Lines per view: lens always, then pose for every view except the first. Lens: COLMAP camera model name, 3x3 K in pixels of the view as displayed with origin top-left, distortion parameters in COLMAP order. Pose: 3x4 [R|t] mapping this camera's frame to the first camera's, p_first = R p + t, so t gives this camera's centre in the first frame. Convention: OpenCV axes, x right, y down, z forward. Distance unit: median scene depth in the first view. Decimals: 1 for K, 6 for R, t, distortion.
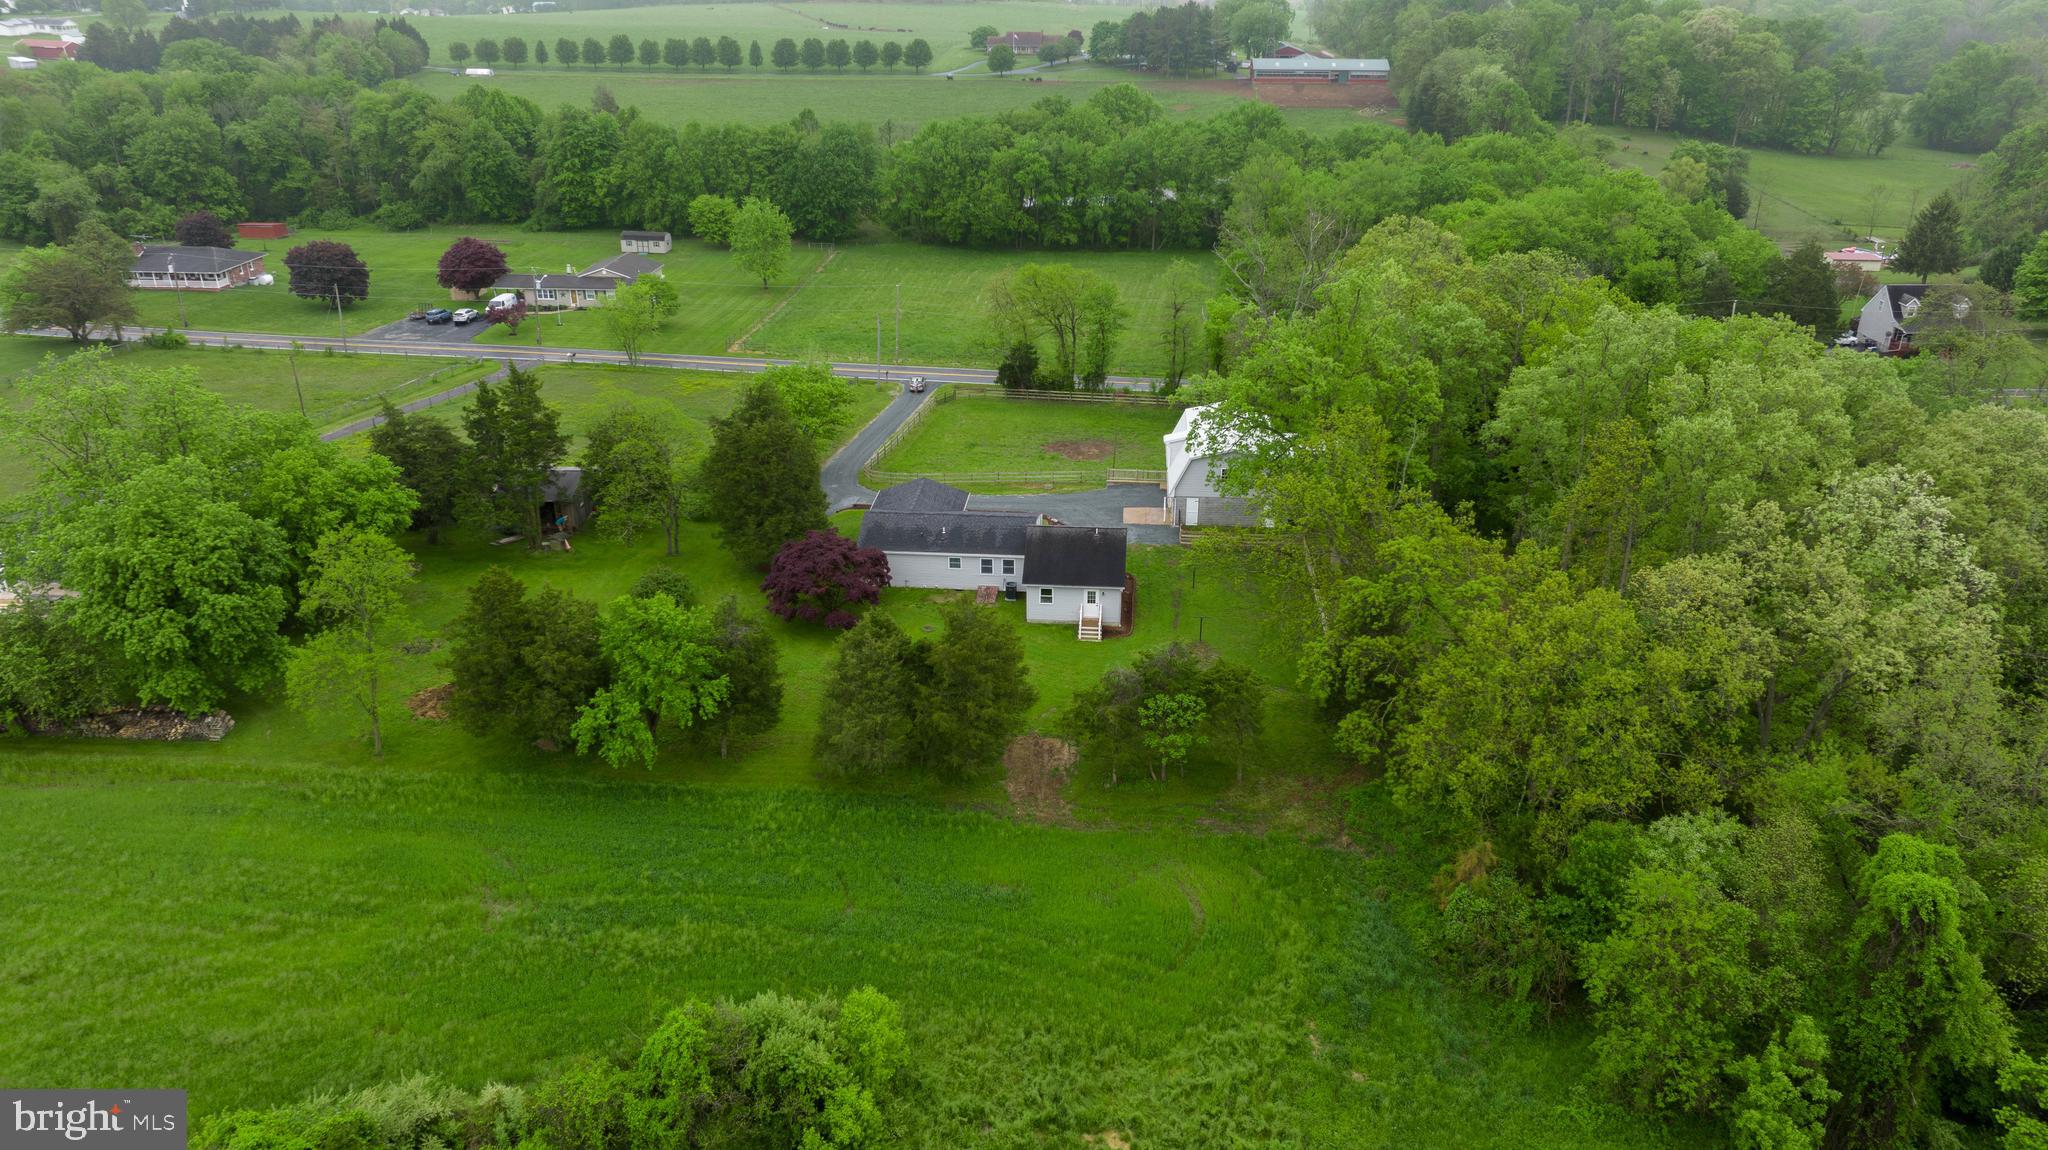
lens RADIAL K [[1426.8, 0, 1022.1], [0, 1426.8, 574.4], [0, 0, 1]] dist [-0.016463, 0.010096]
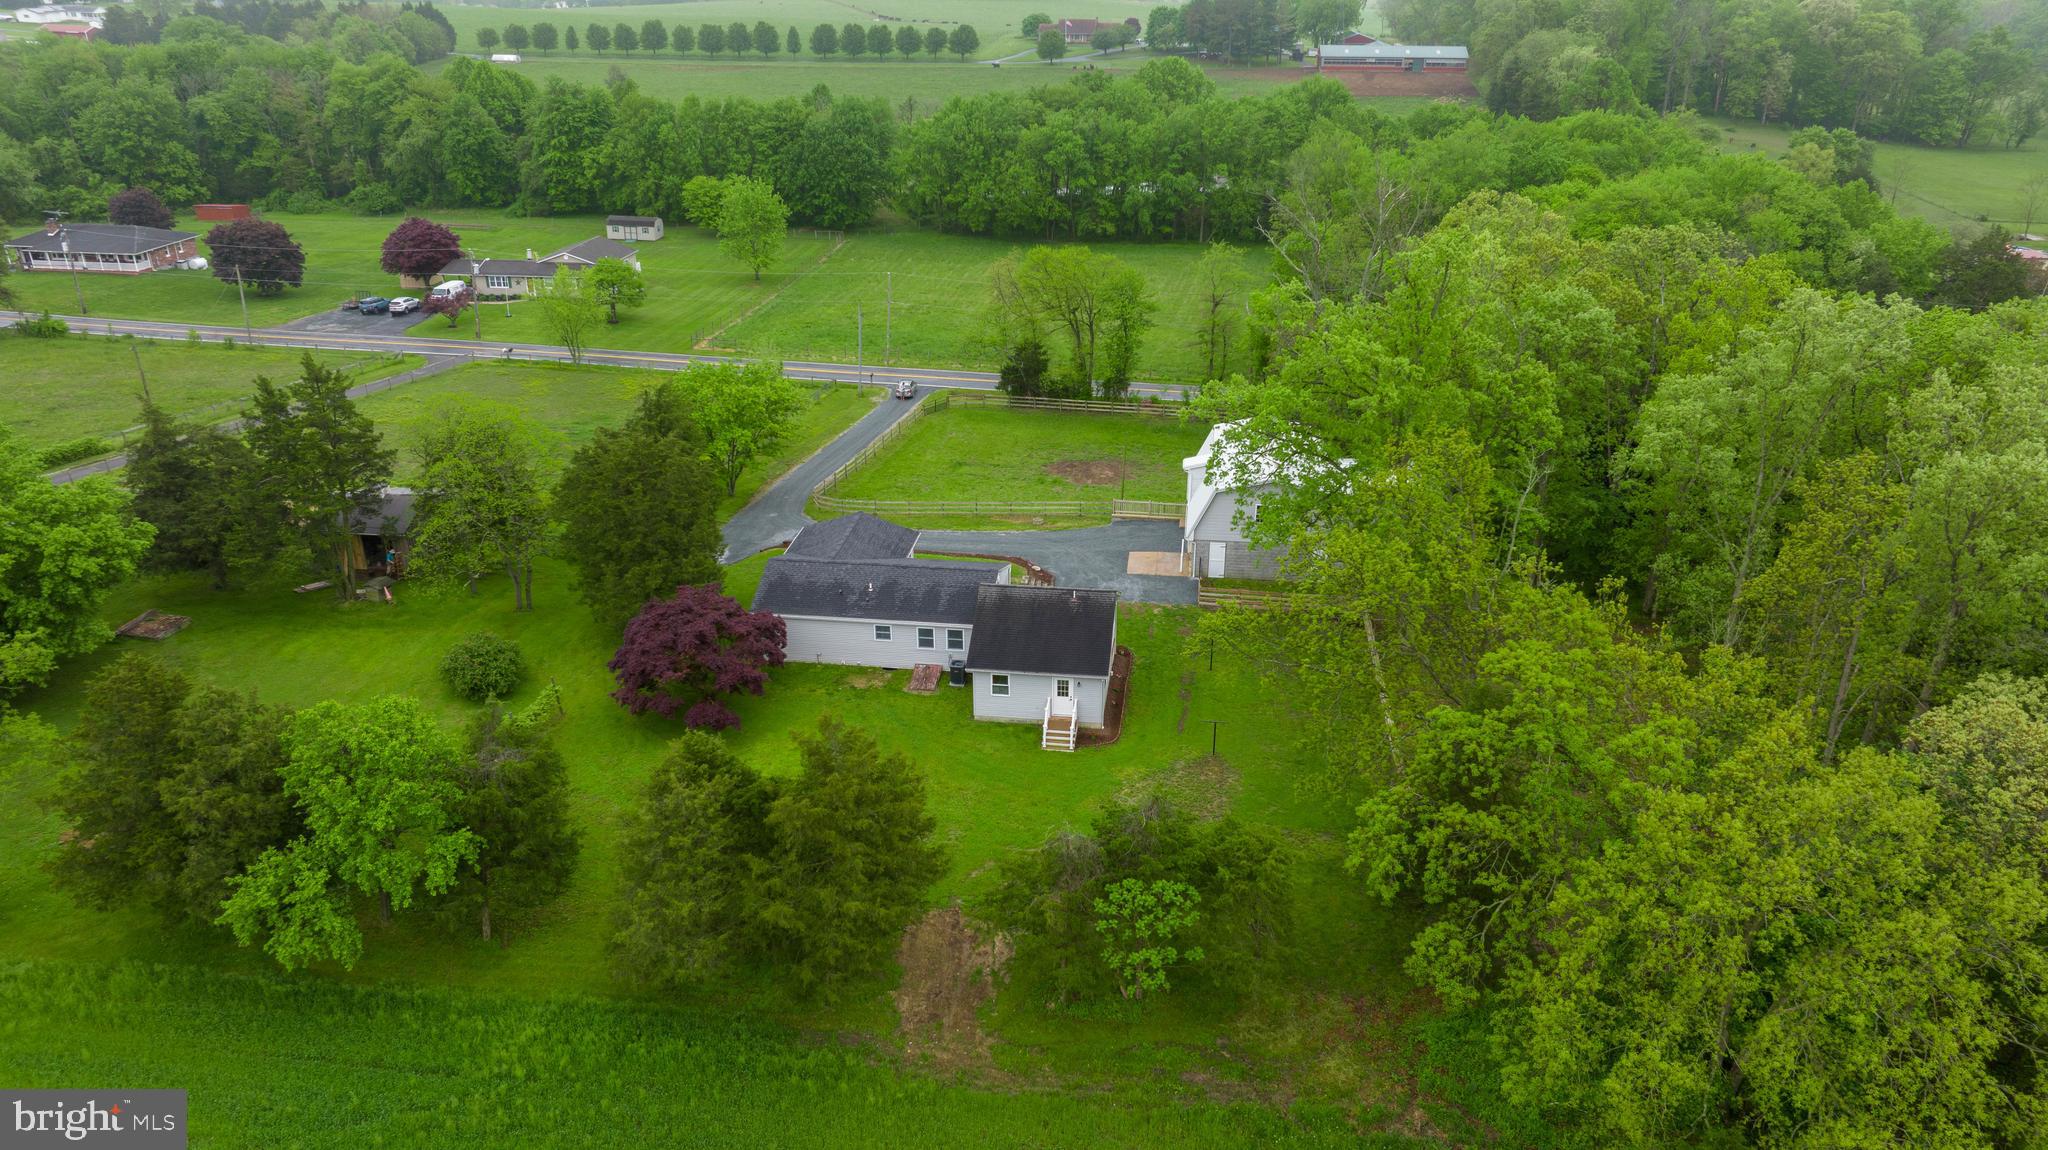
lens RADIAL K [[1426.8, 0, 1026.6], [0, 1426.8, 576.5], [0, 0, 1]] dist [-0.016463, 0.010096]
pose [[0.999071, 0.017350, -0.039449, 0.045636], [-0.017481, 0.999843, -0.002976, -0.029826], [0.039391, 0.003663, 0.999217, 0.224055]]
